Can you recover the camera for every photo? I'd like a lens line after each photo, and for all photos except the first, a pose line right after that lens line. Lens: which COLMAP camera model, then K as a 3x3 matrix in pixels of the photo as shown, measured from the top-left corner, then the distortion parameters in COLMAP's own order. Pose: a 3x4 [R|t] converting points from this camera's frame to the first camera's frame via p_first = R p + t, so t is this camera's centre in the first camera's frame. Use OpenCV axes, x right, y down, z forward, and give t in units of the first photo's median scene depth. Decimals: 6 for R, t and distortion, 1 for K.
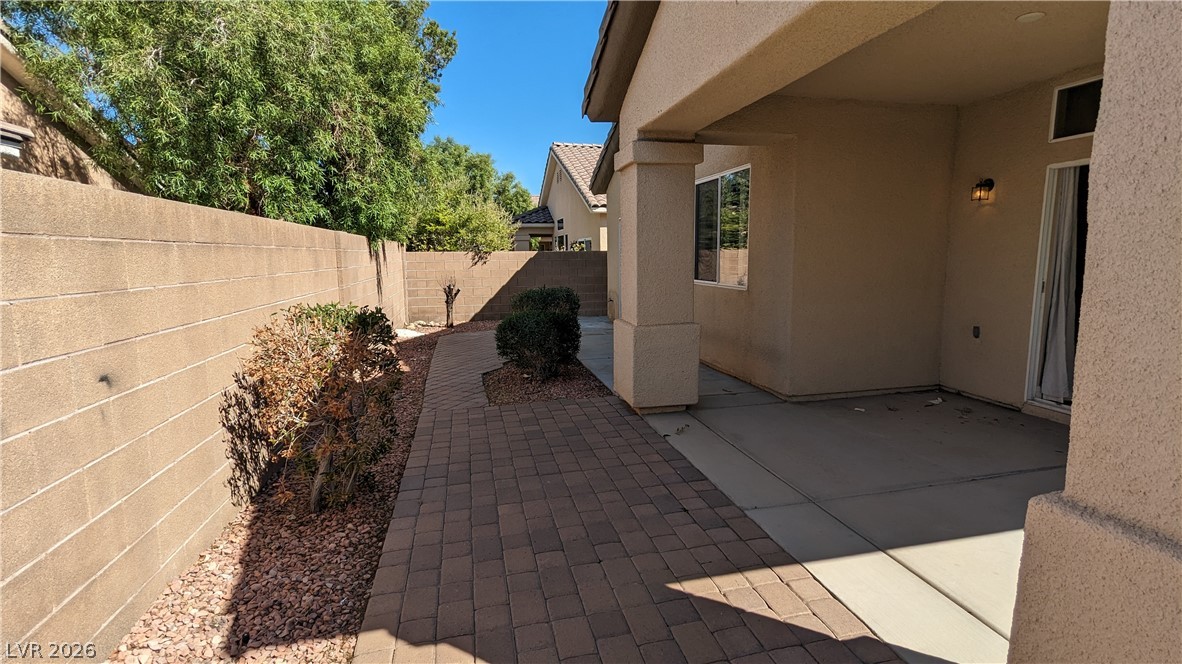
lens RADIAL K [[555.6, 0, 597.5], [0, 555.6, 327.1], [0, 0, 1]] dist [-0.000013, 0.000099]
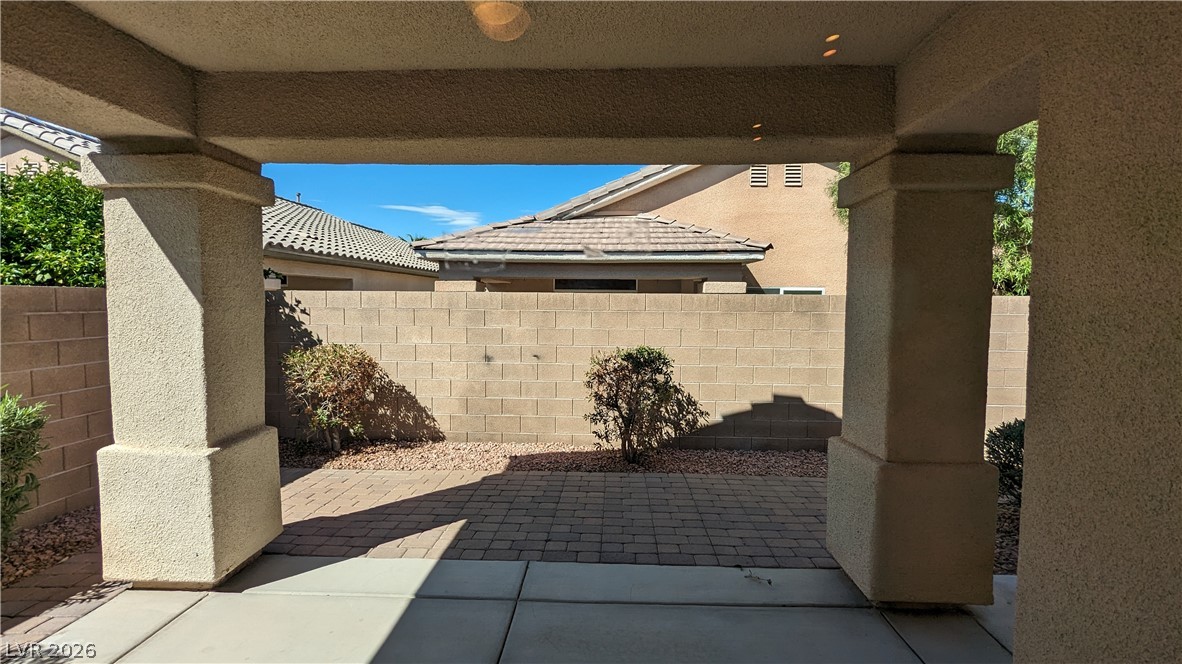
lens RADIAL K [[555.6, 0, 586.4], [0, 555.6, 326.1], [0, 0, 1]] dist [-0.000013, 0.000099]
pose [[-0.274901, 0.046459, -0.960349, 0.768355], [-0.129233, 0.987983, 0.084789, -0.143393], [0.952748, 0.147418, -0.265593, 0.814083]]
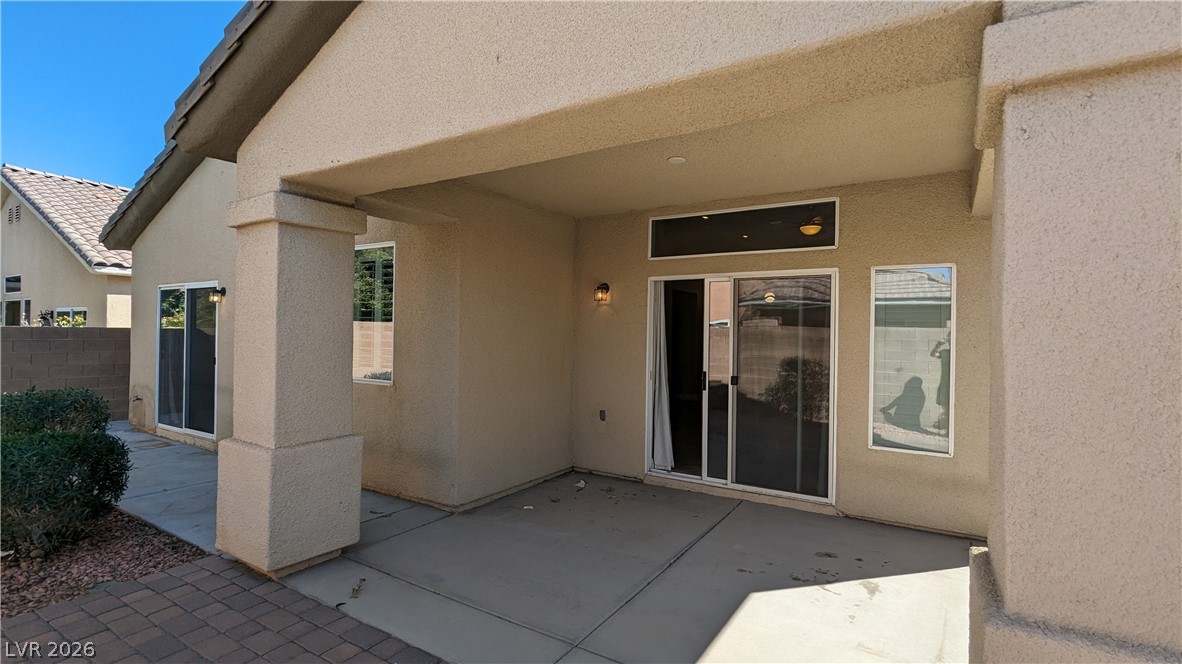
lens RADIAL K [[555.6, 0, 598.4], [0, 555.6, 328.4], [0, 0, 1]] dist [-0.000013, 0.000099]
pose [[0.715136, 0.028635, 0.698399, -0.123322], [0.068388, 0.991500, -0.110680, -0.044702], [-0.695632, 0.126913, 0.707099, 0.199196]]
